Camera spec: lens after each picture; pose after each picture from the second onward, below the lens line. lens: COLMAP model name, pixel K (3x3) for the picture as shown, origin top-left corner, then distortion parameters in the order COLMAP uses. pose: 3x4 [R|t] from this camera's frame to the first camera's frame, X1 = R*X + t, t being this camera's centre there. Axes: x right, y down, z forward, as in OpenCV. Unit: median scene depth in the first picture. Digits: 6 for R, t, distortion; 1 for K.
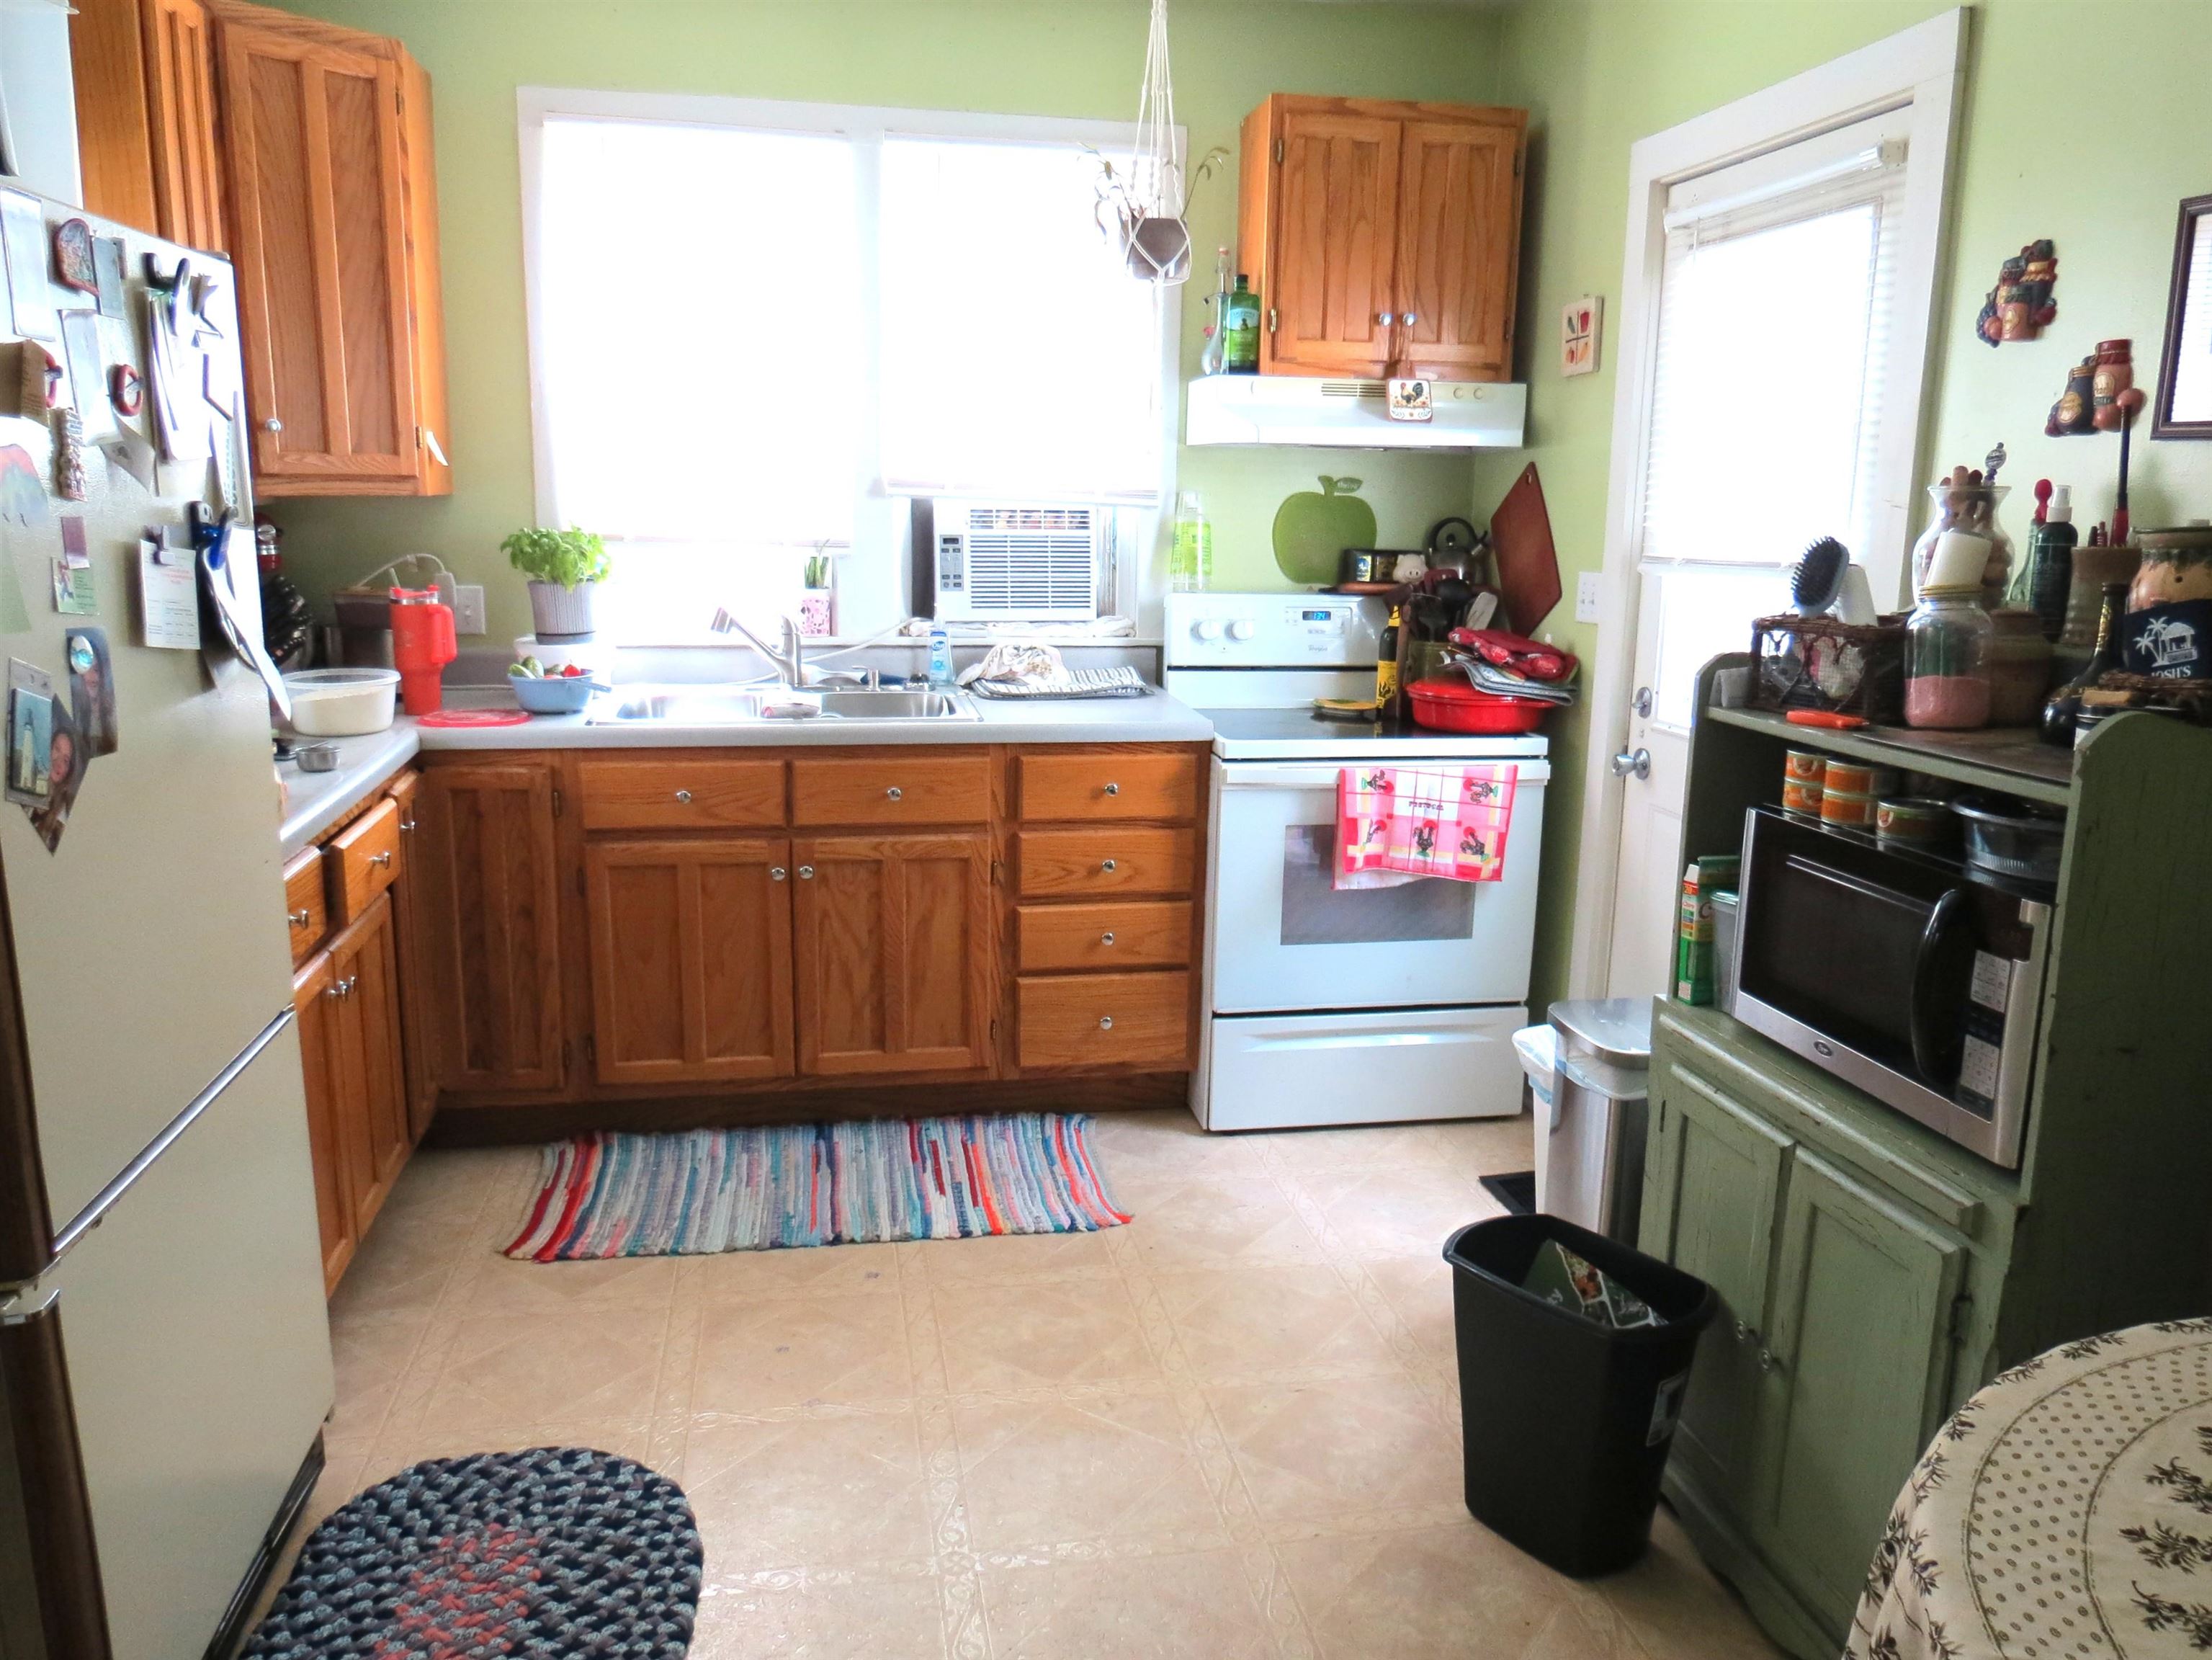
lens RADIAL K [[1641.8, 0, 1106.0], [0, 1641.8, 830.0], [0, 0, 1]] dist [-0.025637, 0.001849]
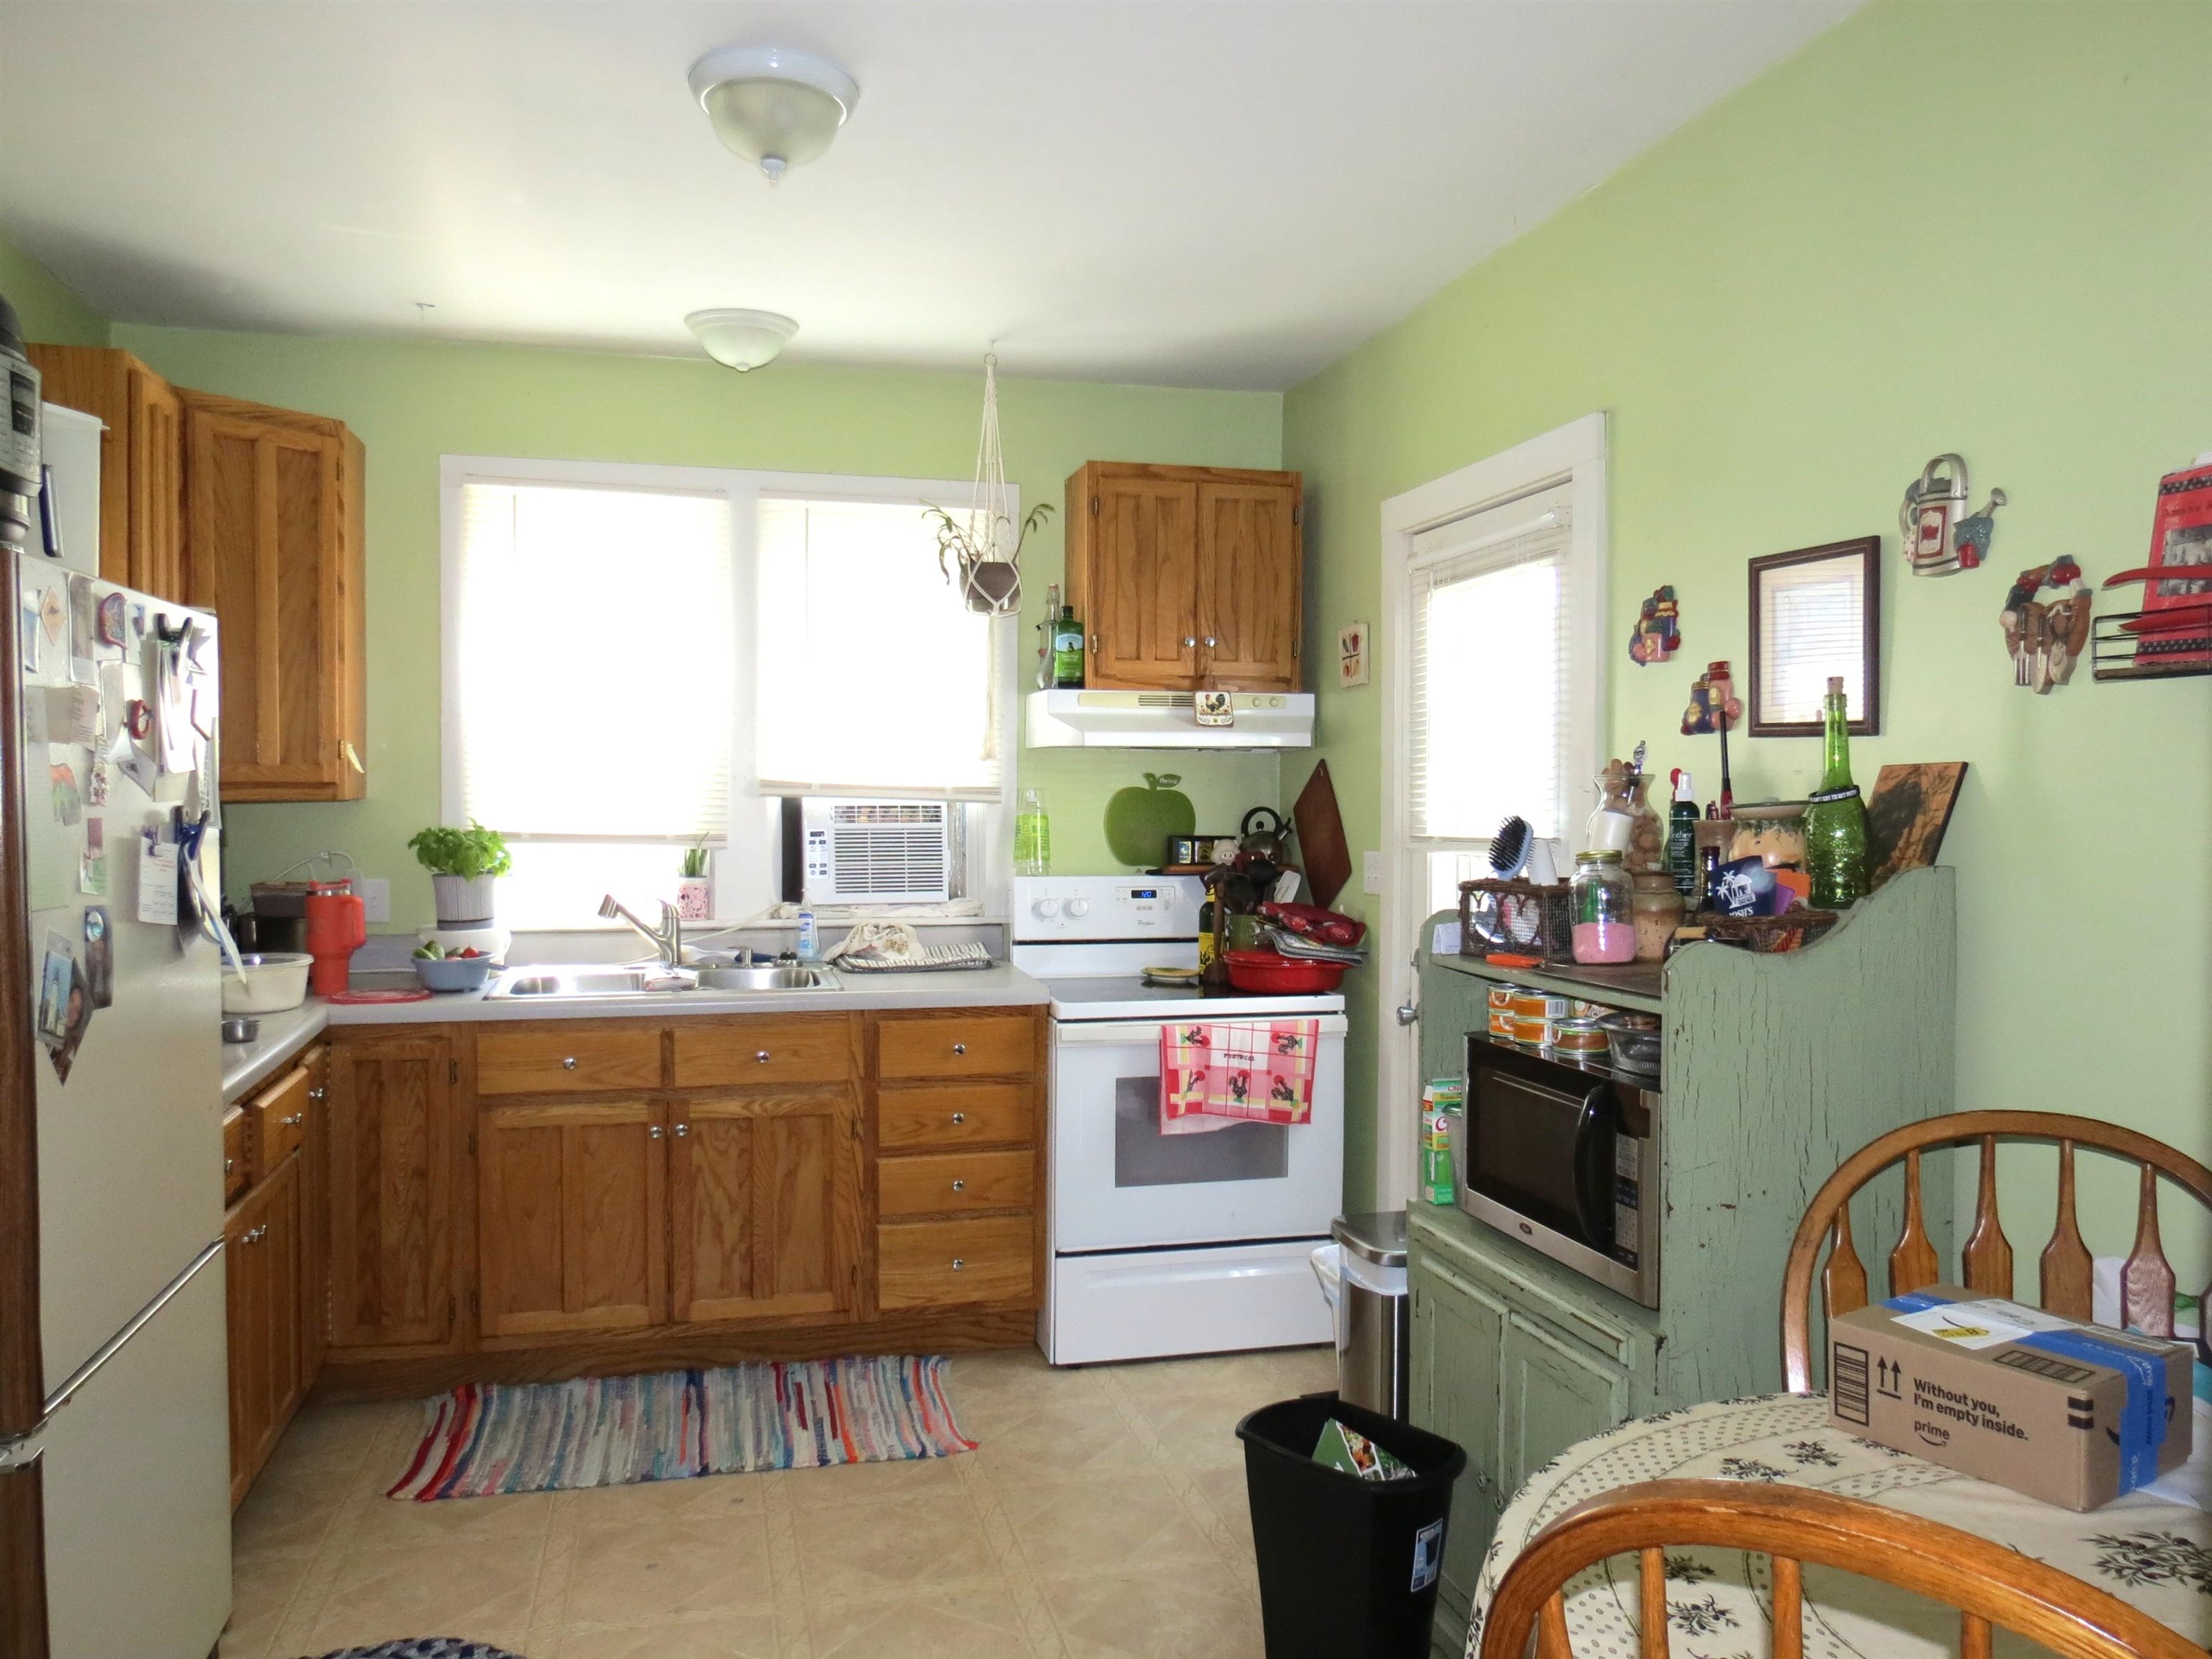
lens RADIAL K [[1610.7, 0, 1106.0], [0, 1610.7, 829.5], [0, 0, 1]] dist [-0.006442, -0.000561]
pose [[0.997018, -0.015154, 0.075672, 0.023369], [0.028280, 0.984068, -0.175531, 0.024872], [-0.071806, 0.177148, 0.981561, -0.122230]]
